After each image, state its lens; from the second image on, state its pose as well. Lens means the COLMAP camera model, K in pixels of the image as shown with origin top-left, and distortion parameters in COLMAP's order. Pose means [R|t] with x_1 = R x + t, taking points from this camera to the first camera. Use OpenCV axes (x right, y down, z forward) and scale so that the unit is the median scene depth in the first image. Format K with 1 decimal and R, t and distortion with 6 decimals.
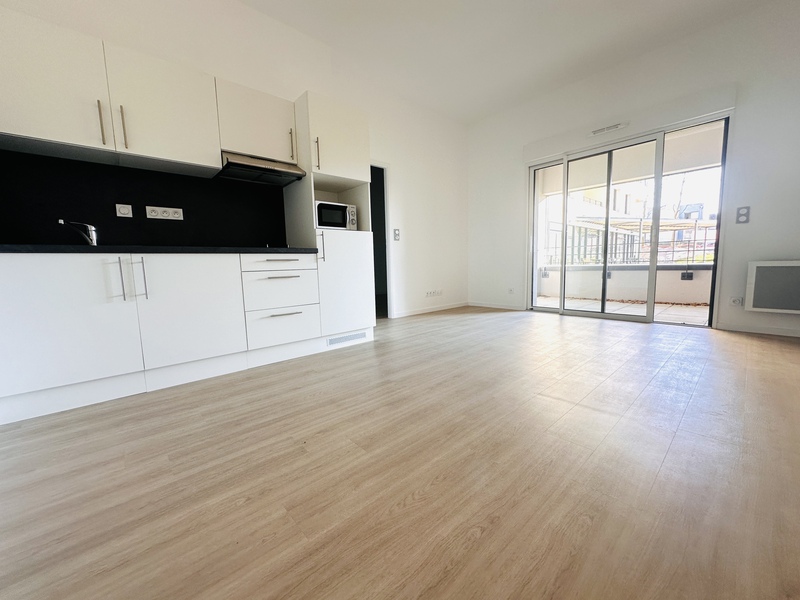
lens RADIAL K [[318.3, 0, 399.5], [0, 318.3, 300.2], [0, 0, 1]] dist [0.001676, 0.000127]
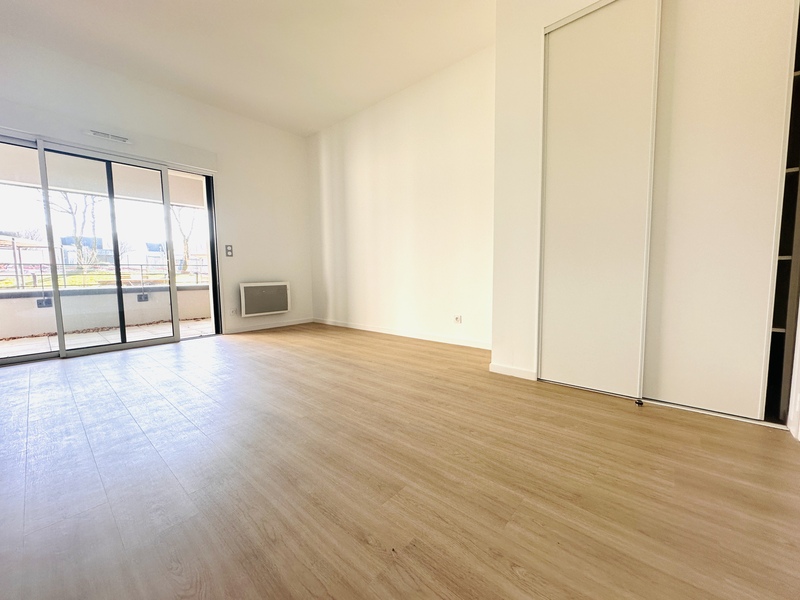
lens RADIAL K [[318.3, 0, 400.4], [0, 318.3, 299.4], [0, 0, 1]] dist [0.001676, 0.000127]
pose [[-0.122676, -0.057193, 0.990798, -0.419884], [0.131378, 0.988616, 0.073333, -0.057625], [-0.983713, 0.139165, -0.113765, 0.440672]]
